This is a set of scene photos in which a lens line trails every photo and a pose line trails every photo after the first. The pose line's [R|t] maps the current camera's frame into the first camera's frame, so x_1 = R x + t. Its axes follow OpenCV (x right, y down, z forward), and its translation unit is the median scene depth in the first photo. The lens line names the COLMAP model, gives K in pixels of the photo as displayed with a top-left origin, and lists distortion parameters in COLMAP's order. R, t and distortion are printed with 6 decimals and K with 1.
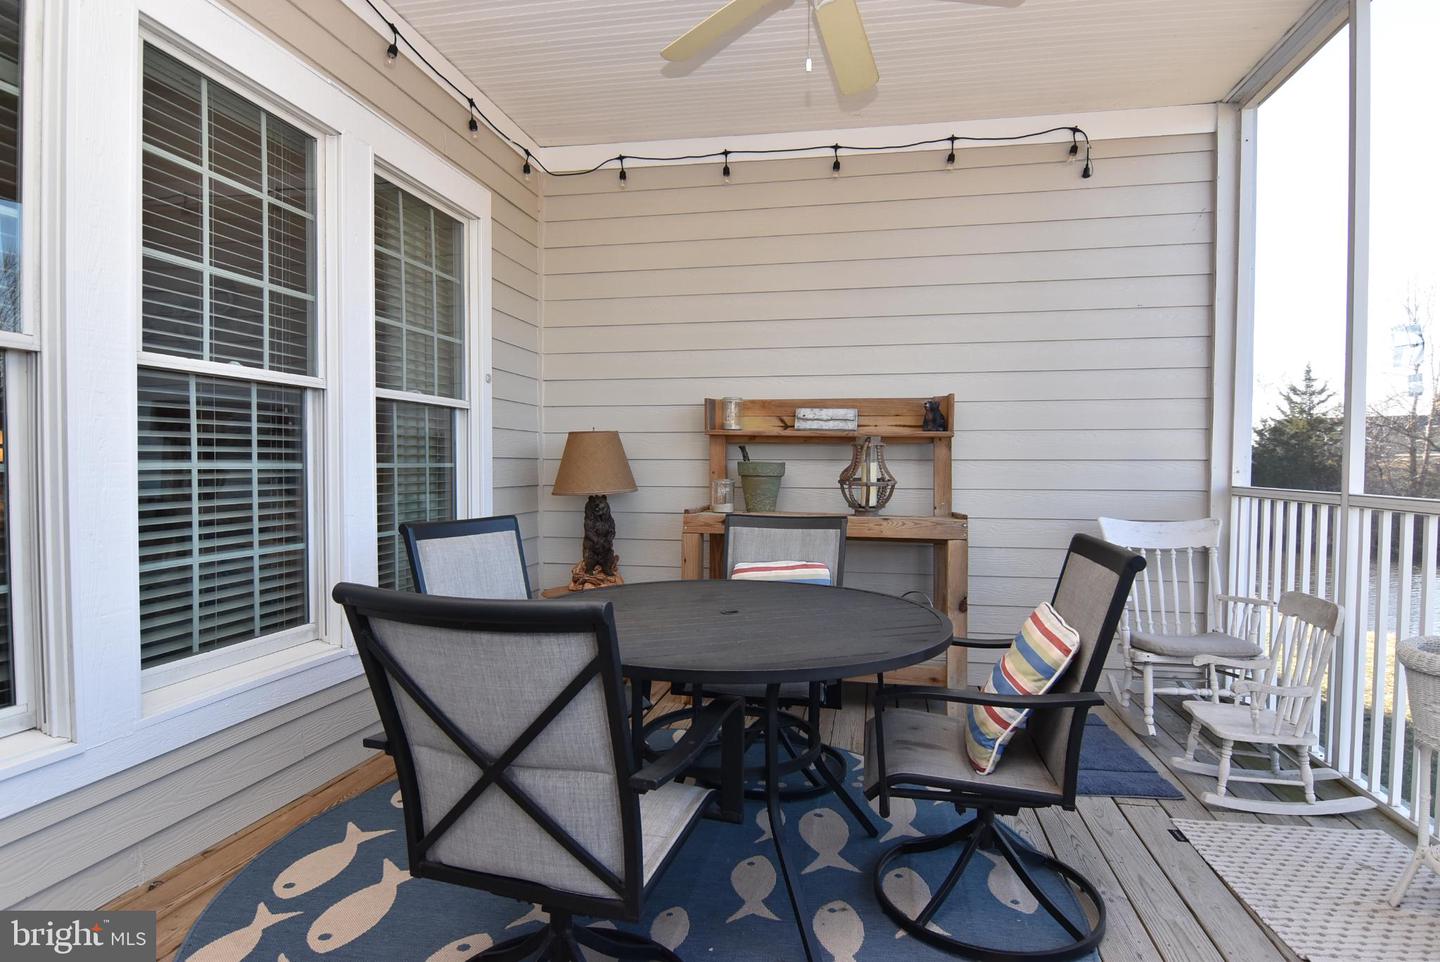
lens RADIAL K [[764.9, 0, 724.3], [0, 764.9, 481.3], [0, 0, 1]] dist [0.006326, -0.019890]
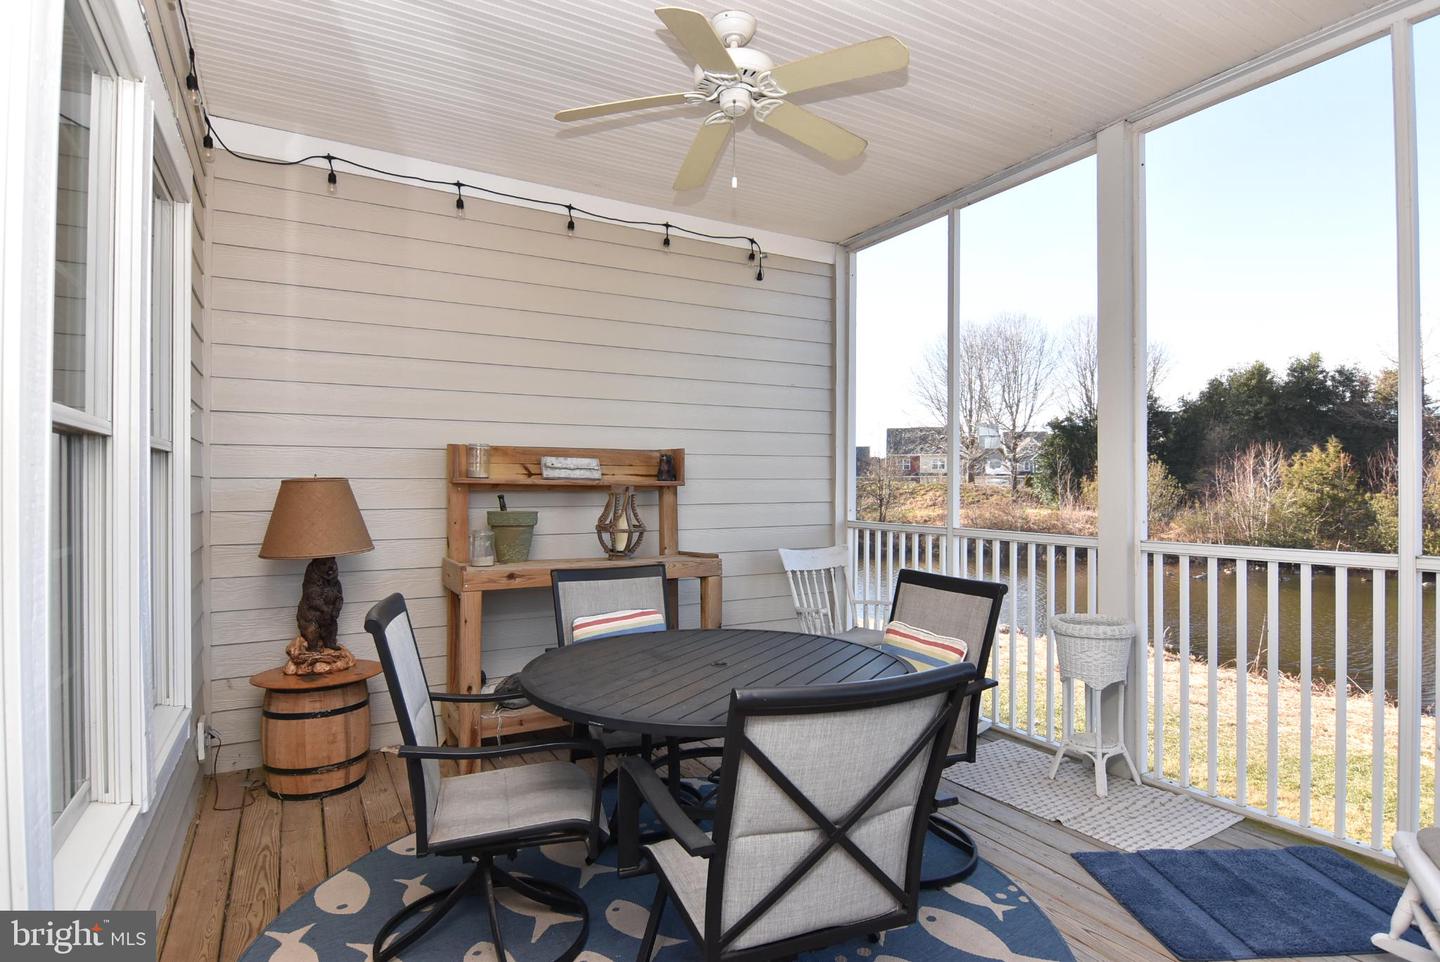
lens RADIAL K [[764.9, 0, 724.3], [0, 764.9, 481.3], [0, 0, 1]] dist [0.006326, -0.019890]
pose [[0.759338, -0.001350, 0.650695, -0.392747], [0.018452, 0.999640, -0.019459, -0.040155], [-0.650434, 0.026783, 0.759090, 0.082683]]
